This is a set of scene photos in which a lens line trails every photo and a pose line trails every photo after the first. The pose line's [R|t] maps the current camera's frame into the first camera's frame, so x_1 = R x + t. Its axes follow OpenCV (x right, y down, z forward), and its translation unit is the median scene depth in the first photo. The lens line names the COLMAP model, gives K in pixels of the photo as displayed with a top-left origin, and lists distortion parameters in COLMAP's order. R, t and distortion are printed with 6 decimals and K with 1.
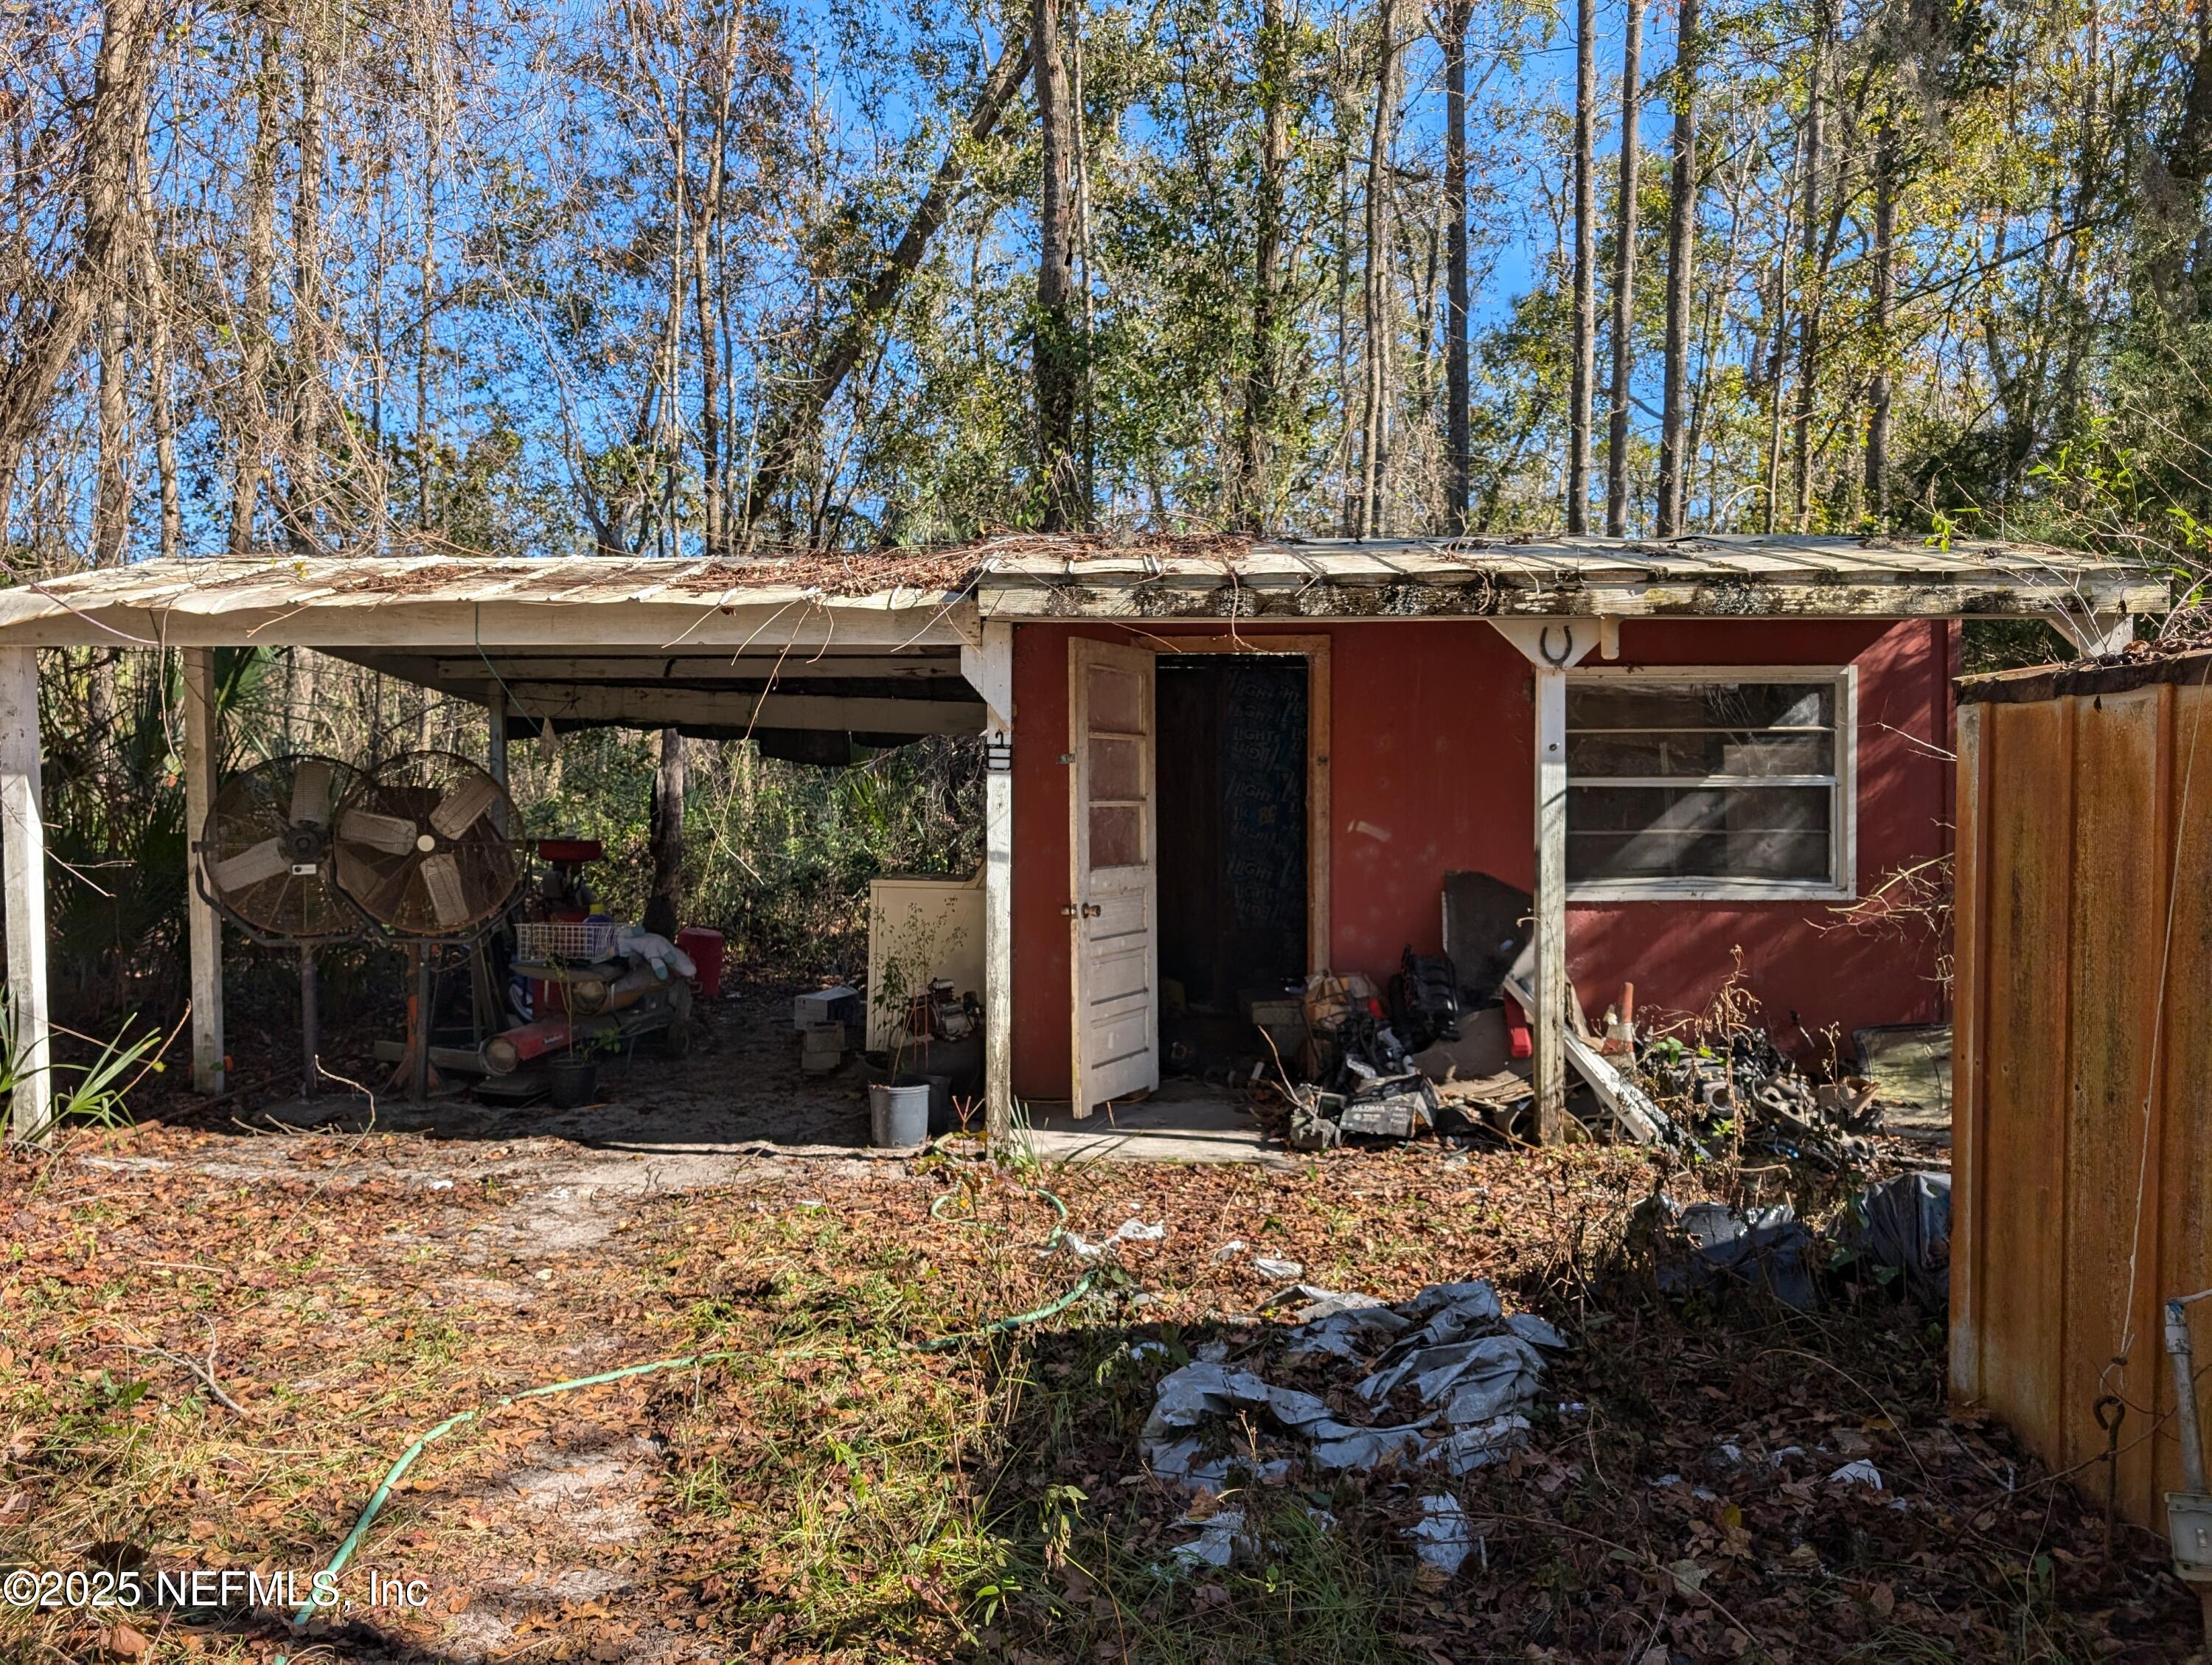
lens RADIAL K [[1579.7, 0, 1105.3], [0, 1579.7, 829.8], [0, 0, 1]] dist [0.010266, 0.001627]
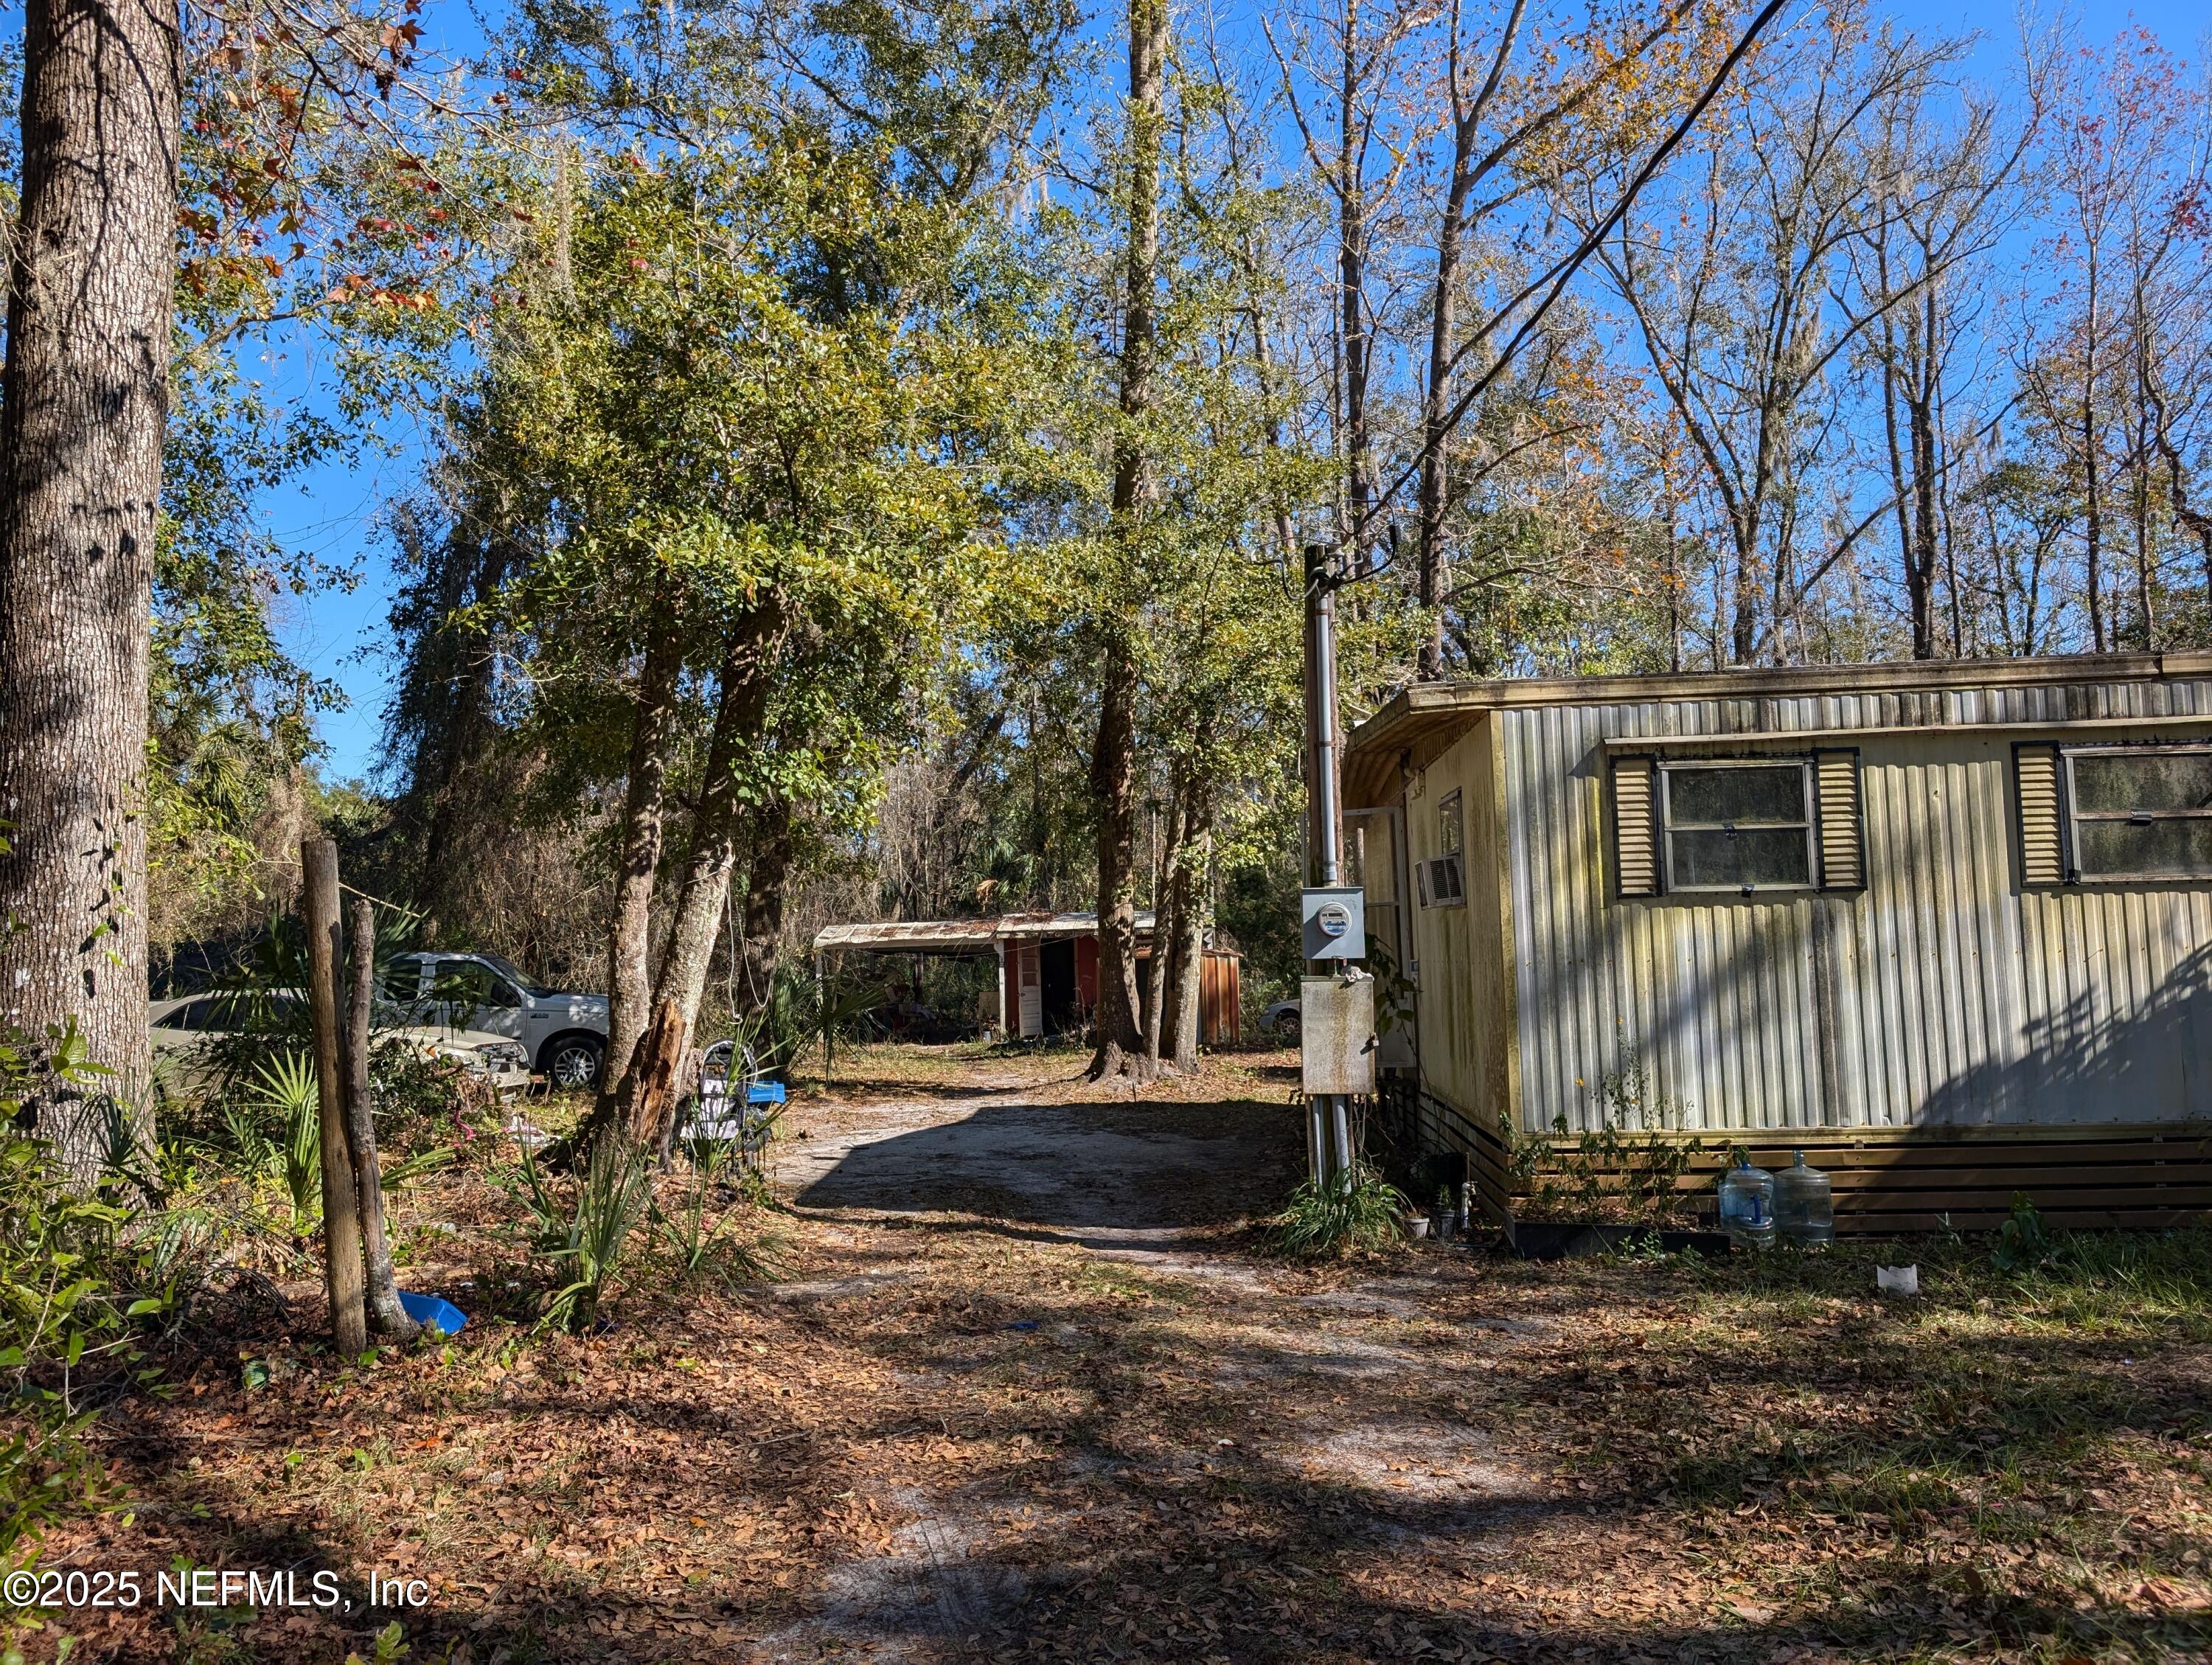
lens RADIAL K [[1579.7, 0, 1107.1], [0, 1579.7, 837.8], [0, 0, 1]] dist [0.010266, 0.001627]
pose [[0.999271, -0.037793, 0.005371, 0.269868], [0.038172, 0.990139, -0.134791, 0.255502], [-0.000224, 0.134898, 0.990860, -4.248104]]
